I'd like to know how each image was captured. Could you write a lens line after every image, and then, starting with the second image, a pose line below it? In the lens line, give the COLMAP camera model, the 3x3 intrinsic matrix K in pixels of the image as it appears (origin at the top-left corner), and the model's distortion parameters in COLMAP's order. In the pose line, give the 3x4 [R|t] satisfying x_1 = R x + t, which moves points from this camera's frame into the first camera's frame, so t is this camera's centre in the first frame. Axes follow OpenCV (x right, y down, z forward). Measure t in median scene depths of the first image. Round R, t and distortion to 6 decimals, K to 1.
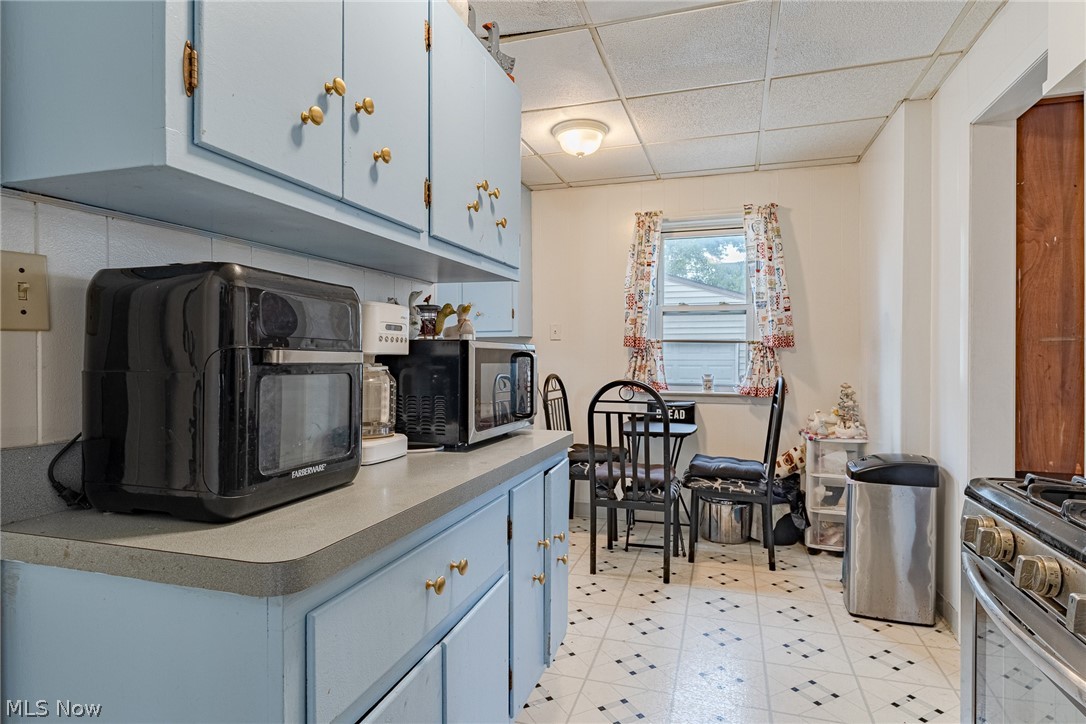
lens RADIAL K [[593.4, 0, 543.0], [0, 593.4, 362.0], [0, 0, 1]] dist [-0.002245, 0.000405]
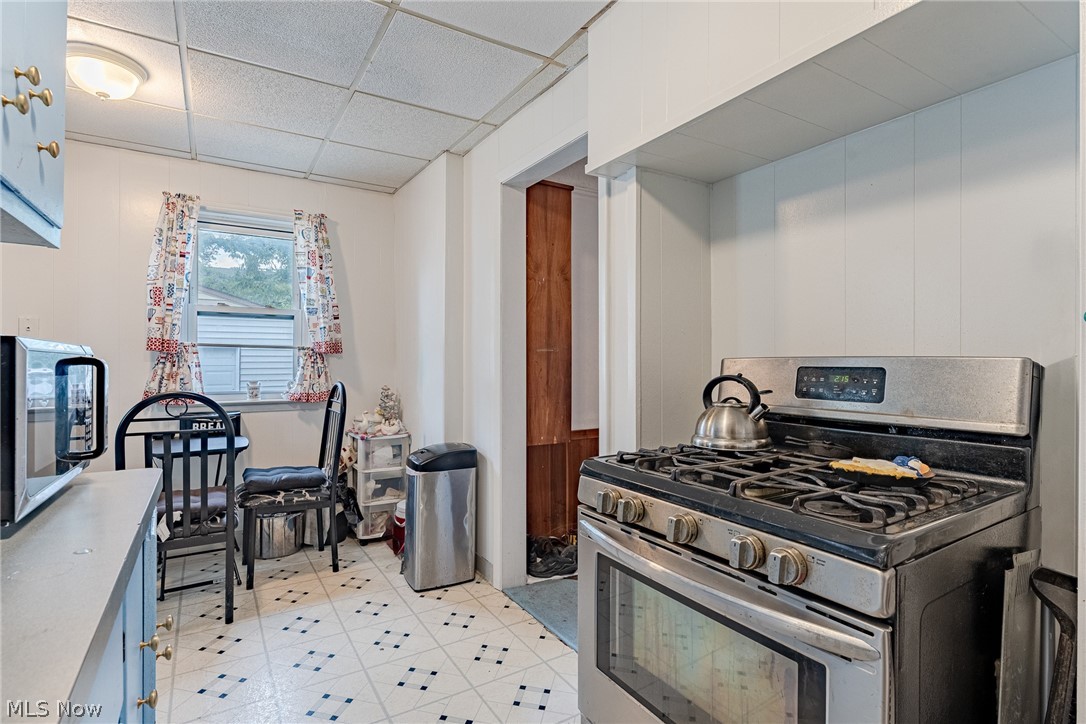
lens RADIAL K [[534.4, 0, 541.7], [0, 534.4, 360.8], [0, 0, 1]] dist [-0.000538, -0.000288]
pose [[0.656244, 0.001103, 0.754548, -0.069472], [0.006912, 0.999948, -0.007473, -0.002576], [-0.754517, 0.010119, 0.656203, 0.113663]]
